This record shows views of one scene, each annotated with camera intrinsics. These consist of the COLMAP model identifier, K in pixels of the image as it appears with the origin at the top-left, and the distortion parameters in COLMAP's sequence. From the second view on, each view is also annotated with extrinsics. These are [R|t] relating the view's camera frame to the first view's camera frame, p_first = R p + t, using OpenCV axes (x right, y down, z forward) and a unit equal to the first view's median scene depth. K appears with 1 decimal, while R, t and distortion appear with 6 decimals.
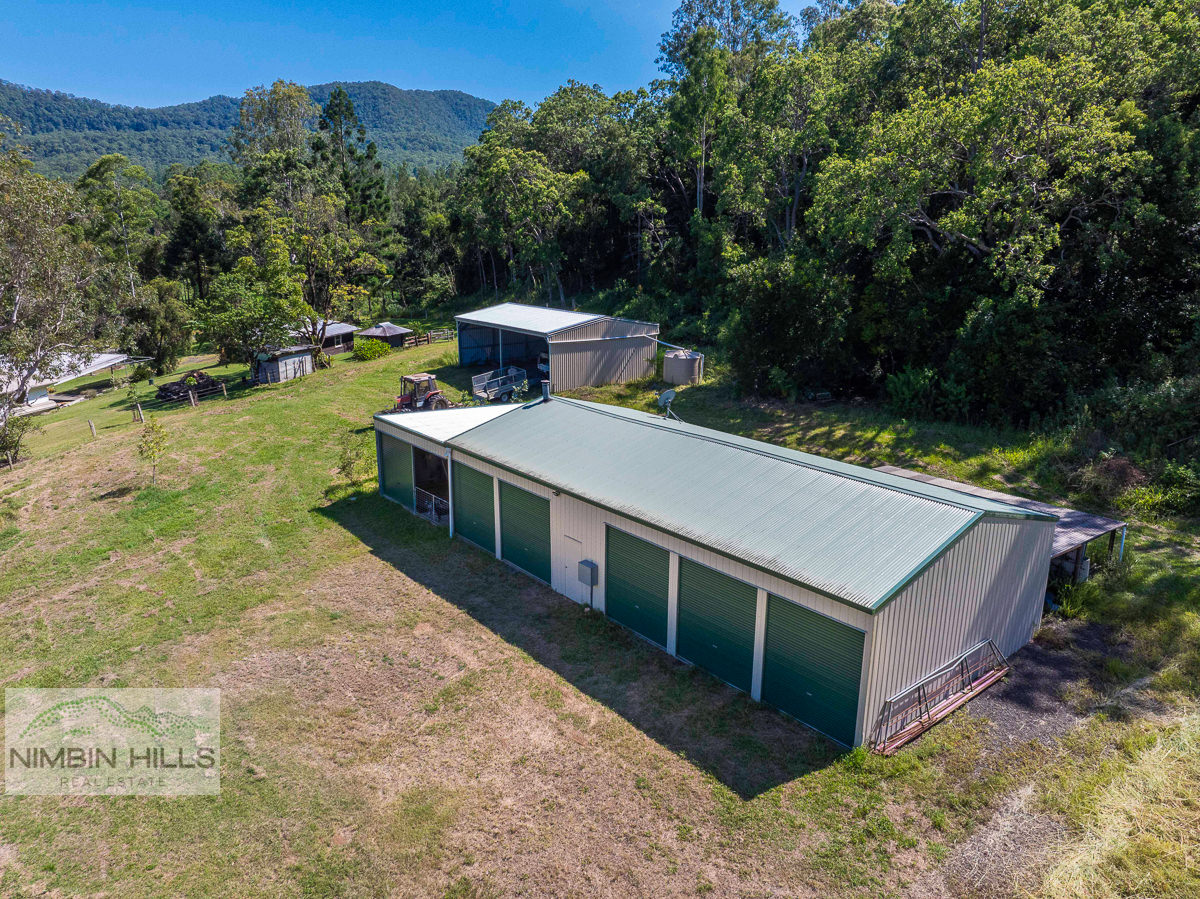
lens RADIAL K [[840.9, 0, 601.7], [0, 840.9, 454.1], [0, 0, 1]] dist [-0.039394, -0.002500]
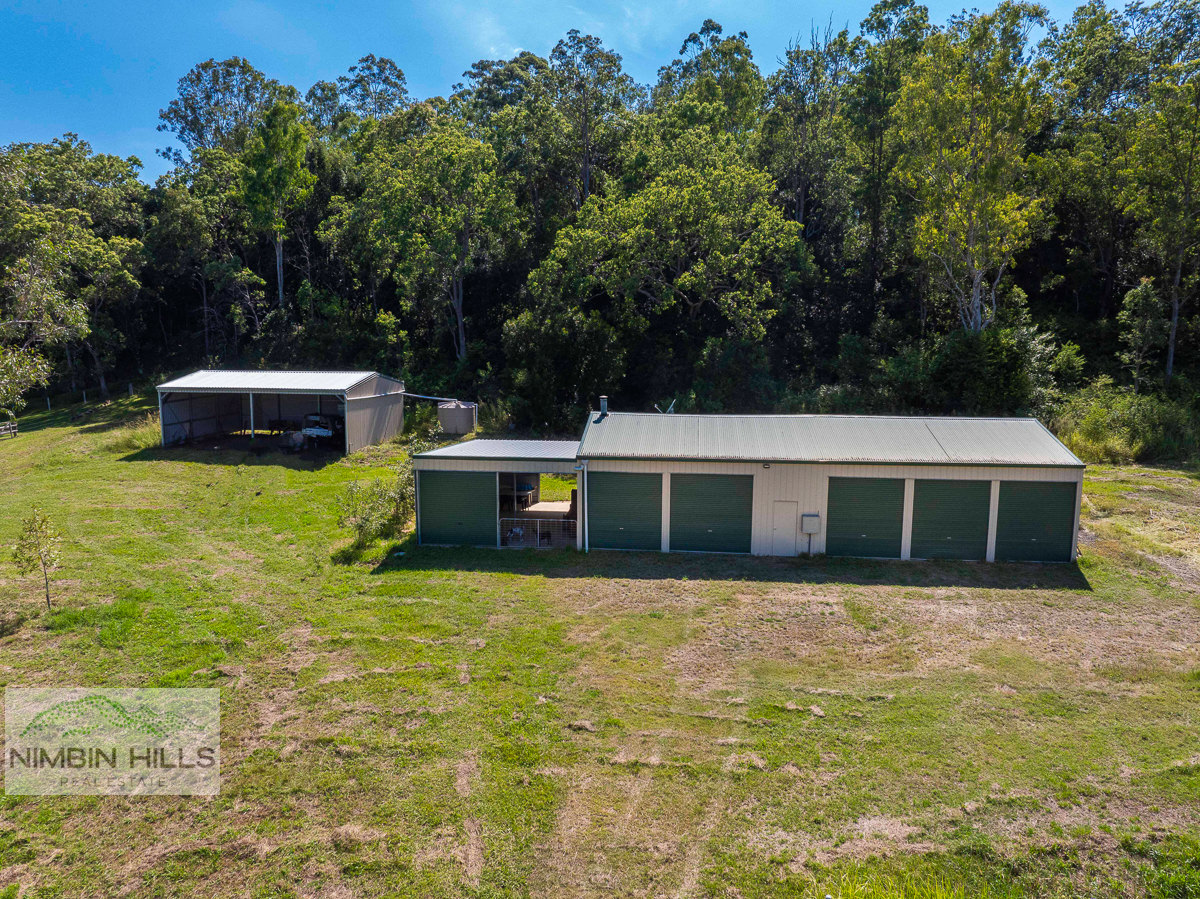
lens RADIAL K [[840.9, 0, 601.7], [0, 840.9, 454.1], [0, 0, 1]] dist [-0.039394, -0.002500]
pose [[0.715057, -0.101531, 0.691654, -0.989942], [0.183214, 0.982031, -0.045257, 0.039413], [-0.674630, 0.159083, 0.720810, 0.293329]]
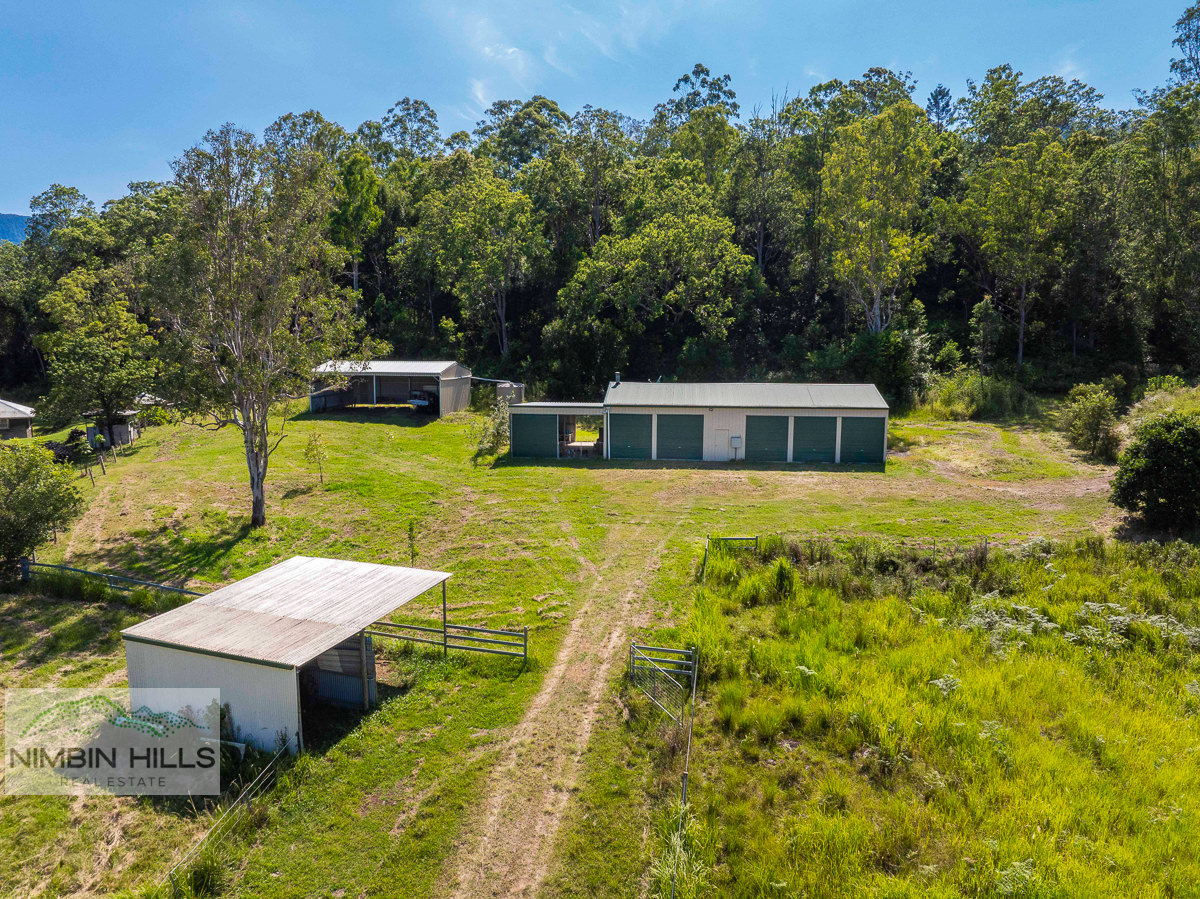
lens RADIAL K [[840.9, 0, 601.7], [0, 840.9, 454.1], [0, 0, 1]] dist [-0.039394, -0.002500]
pose [[0.712285, -0.102411, 0.694379, -1.640871], [0.185530, 0.981583, -0.045545, 0.192250], [-0.676926, 0.161269, 0.718167, -0.286063]]
